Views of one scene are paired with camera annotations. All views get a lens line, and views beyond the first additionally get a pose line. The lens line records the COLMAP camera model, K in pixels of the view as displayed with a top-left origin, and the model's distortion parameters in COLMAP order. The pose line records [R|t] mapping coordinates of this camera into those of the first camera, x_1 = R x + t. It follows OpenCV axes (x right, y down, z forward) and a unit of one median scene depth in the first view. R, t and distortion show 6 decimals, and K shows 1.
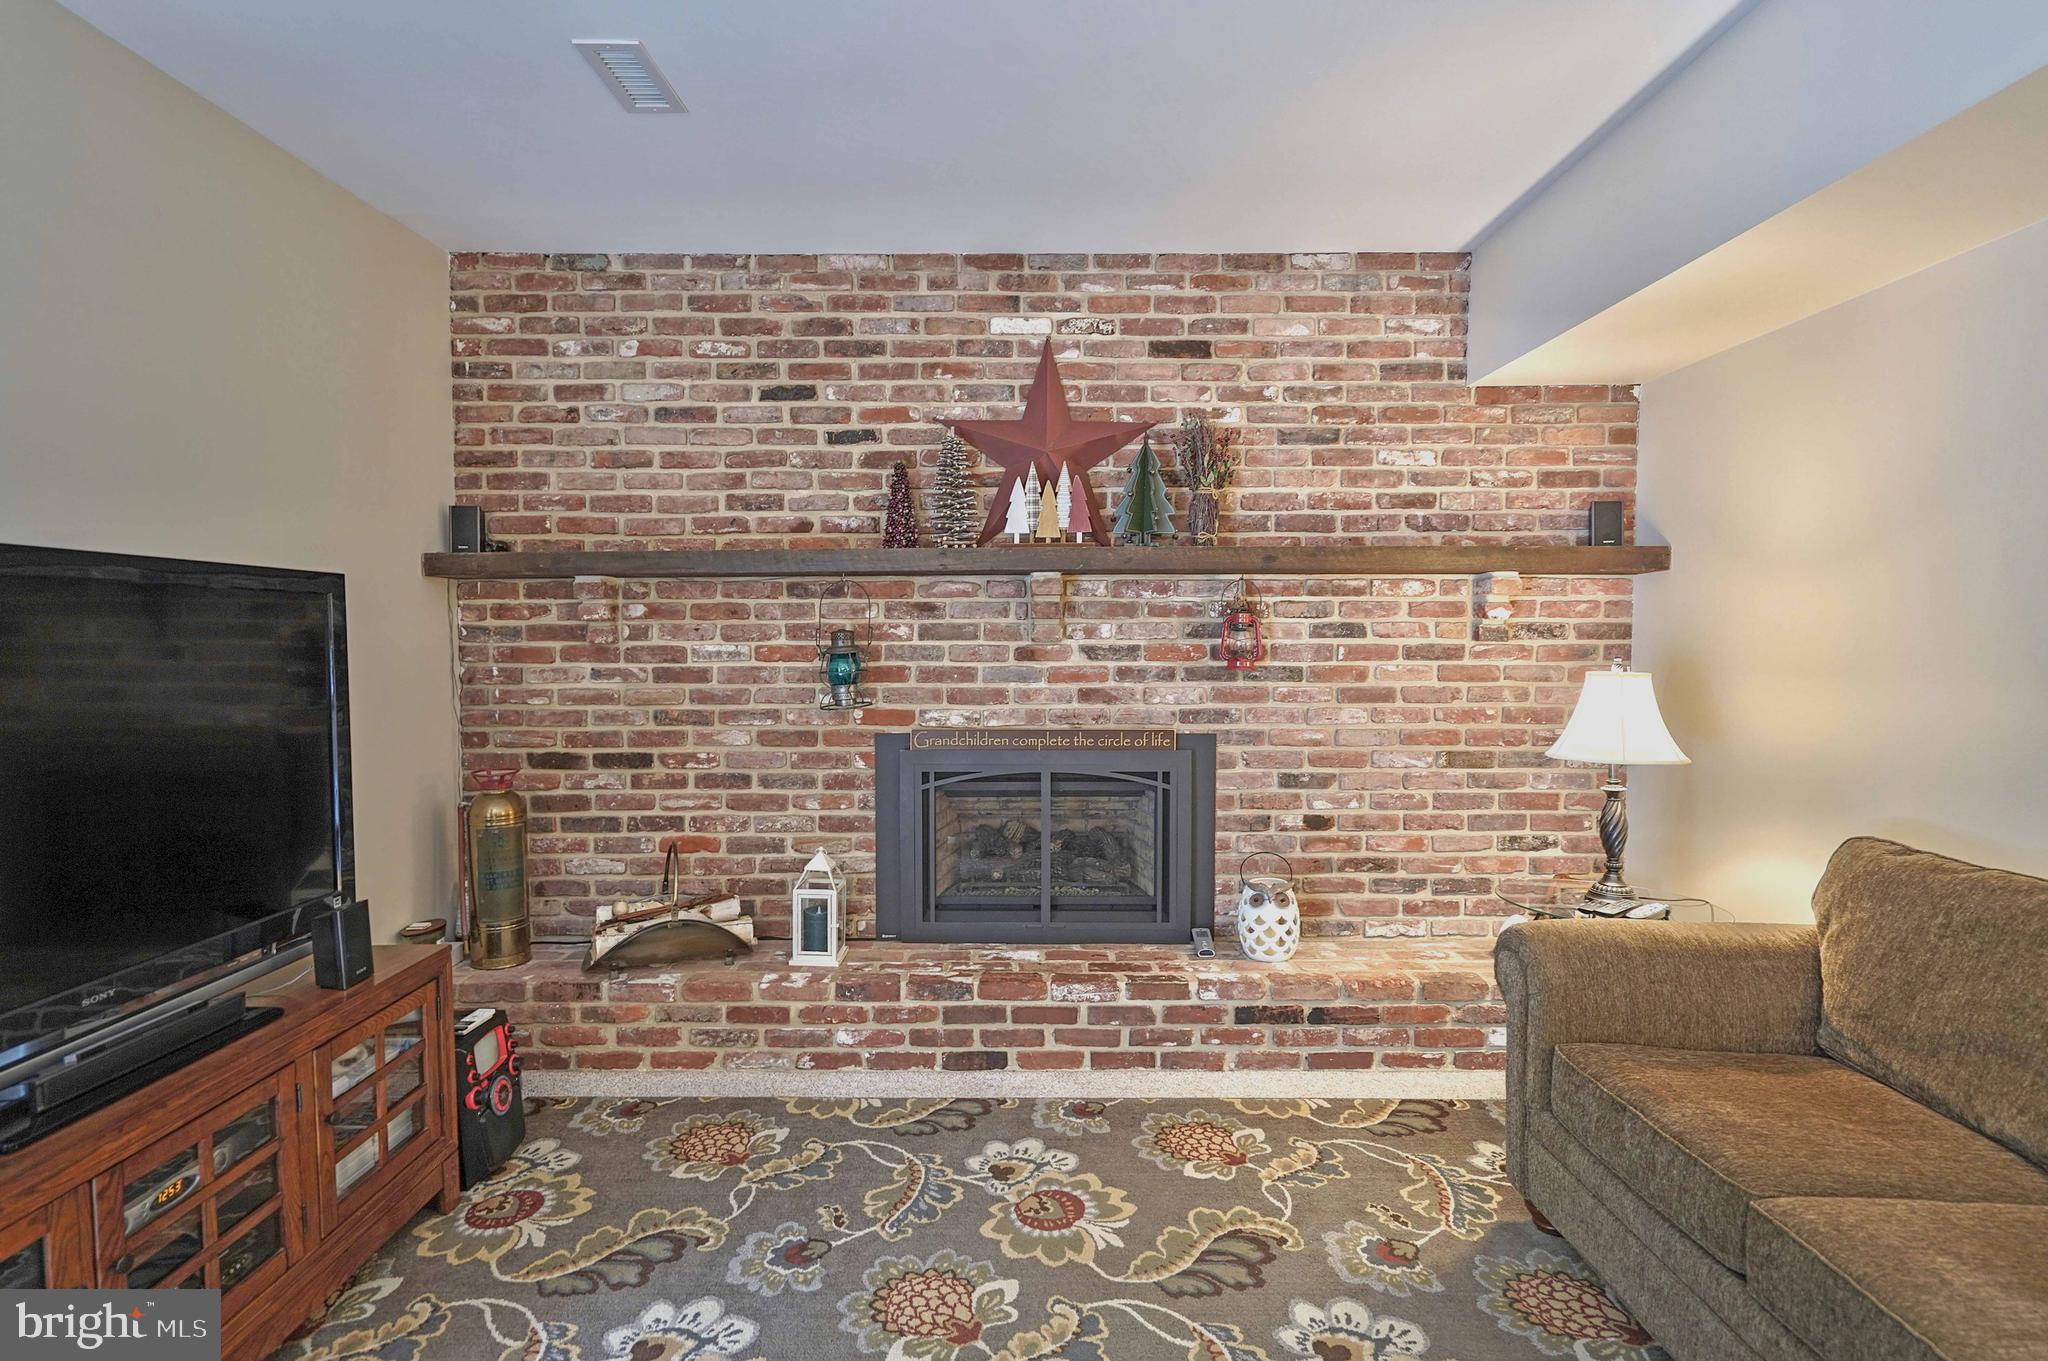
lens RADIAL K [[1006.9, 0, 1018.3], [0, 1006.9, 683.6], [0, 0, 1]] dist [0.000686, 0.000174]
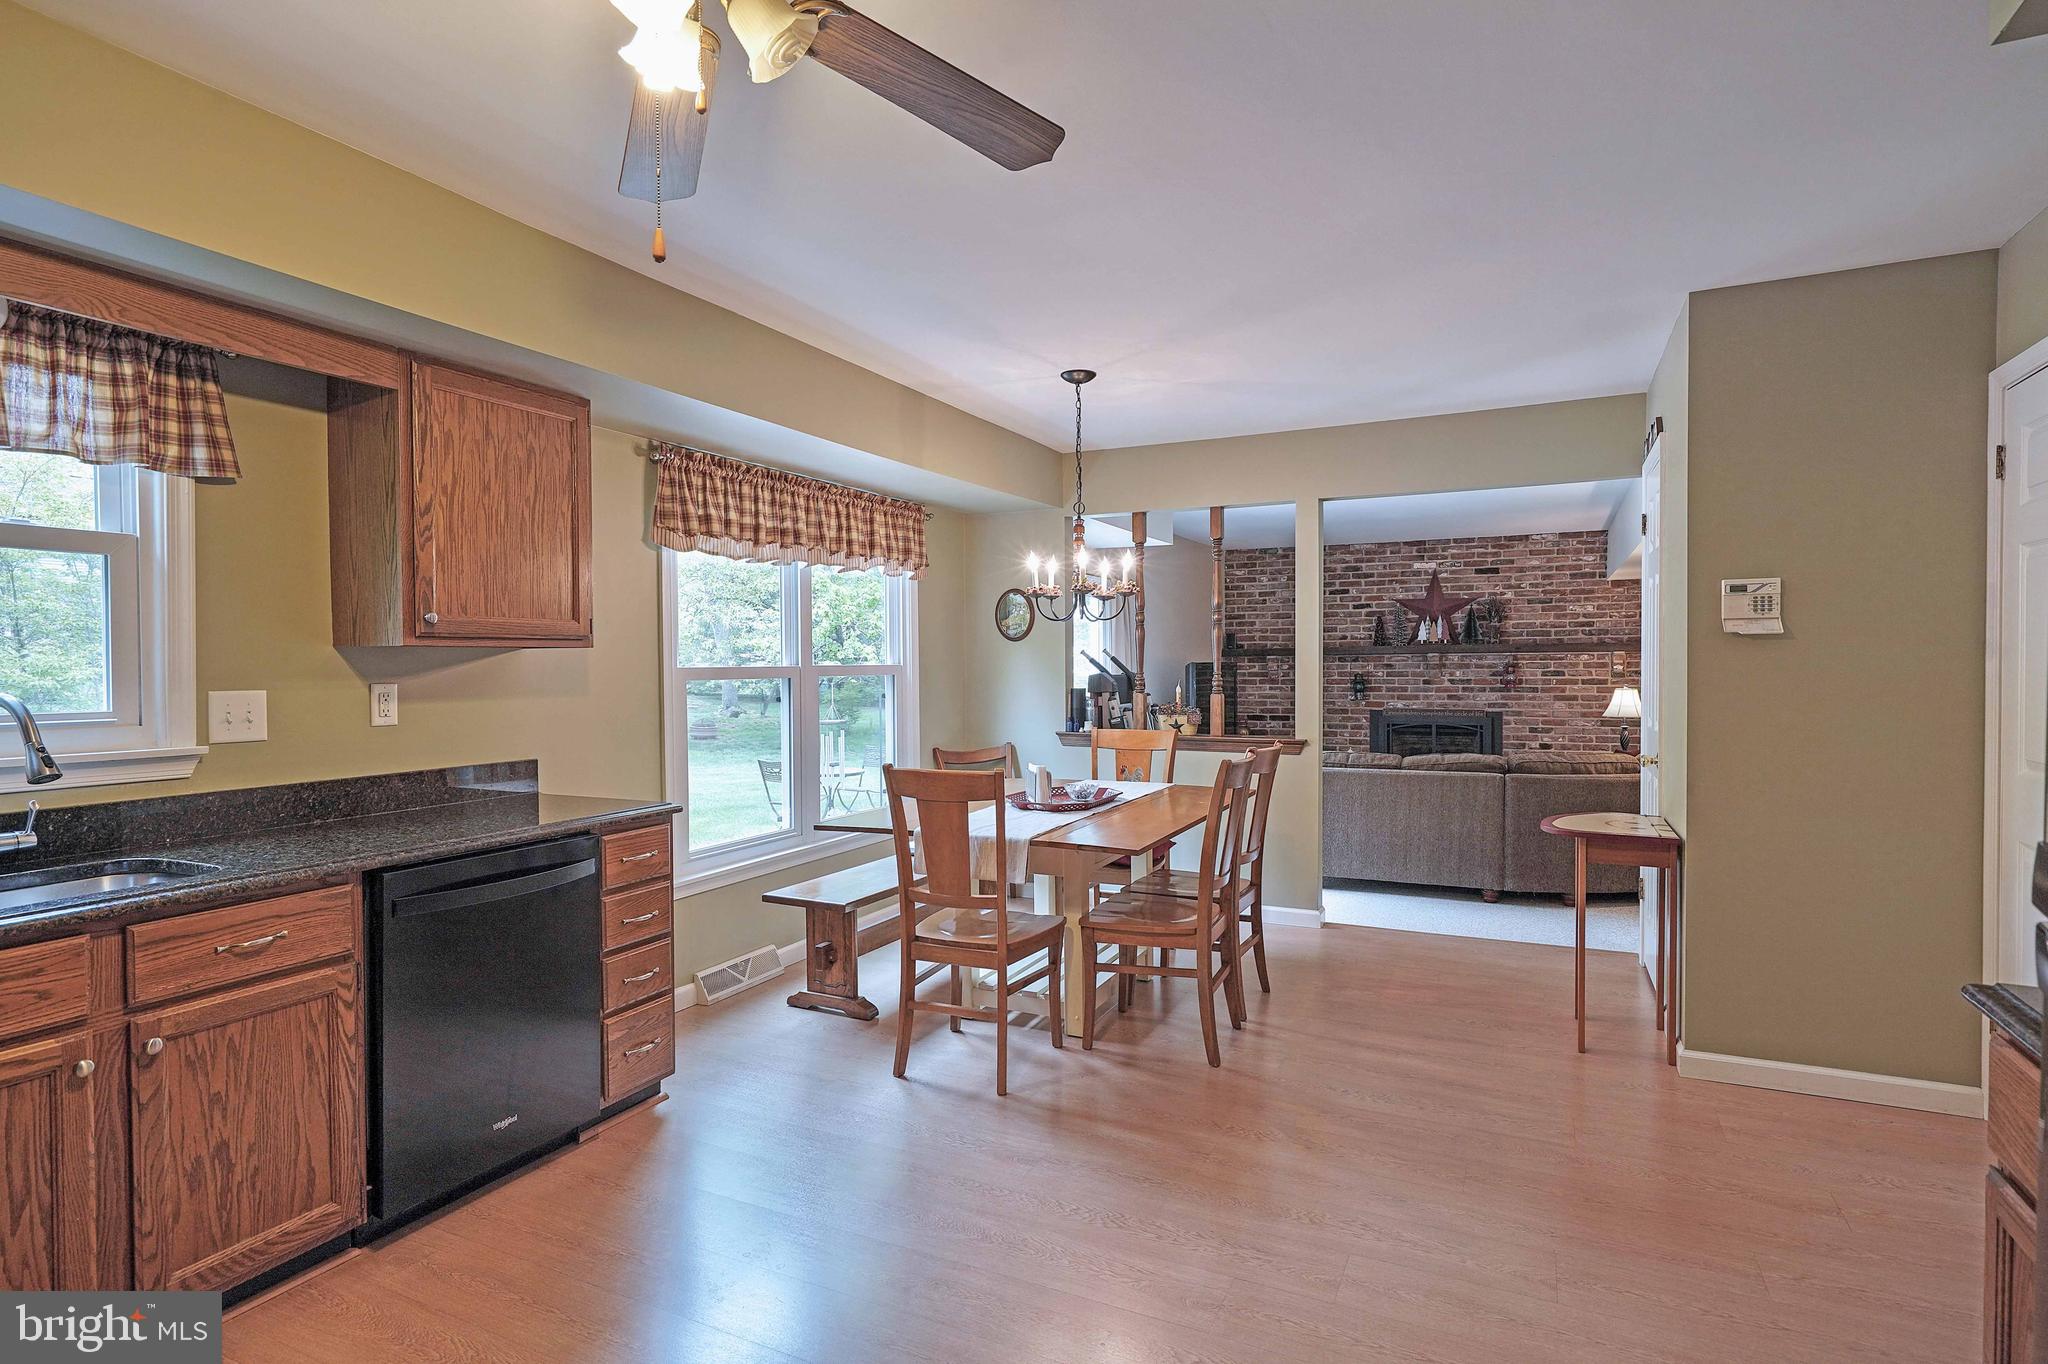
lens RADIAL K [[1051.3, 0, 1019.8], [0, 1051.3, 680.1], [0, 0, 1]] dist [0.002926, 0.000259]
pose [[0.899757, 0.001609, -0.436388, 0.265657], [-0.014279, 0.999566, -0.025757, 0.056449], [0.436157, 0.029406, 0.899390, -2.114219]]
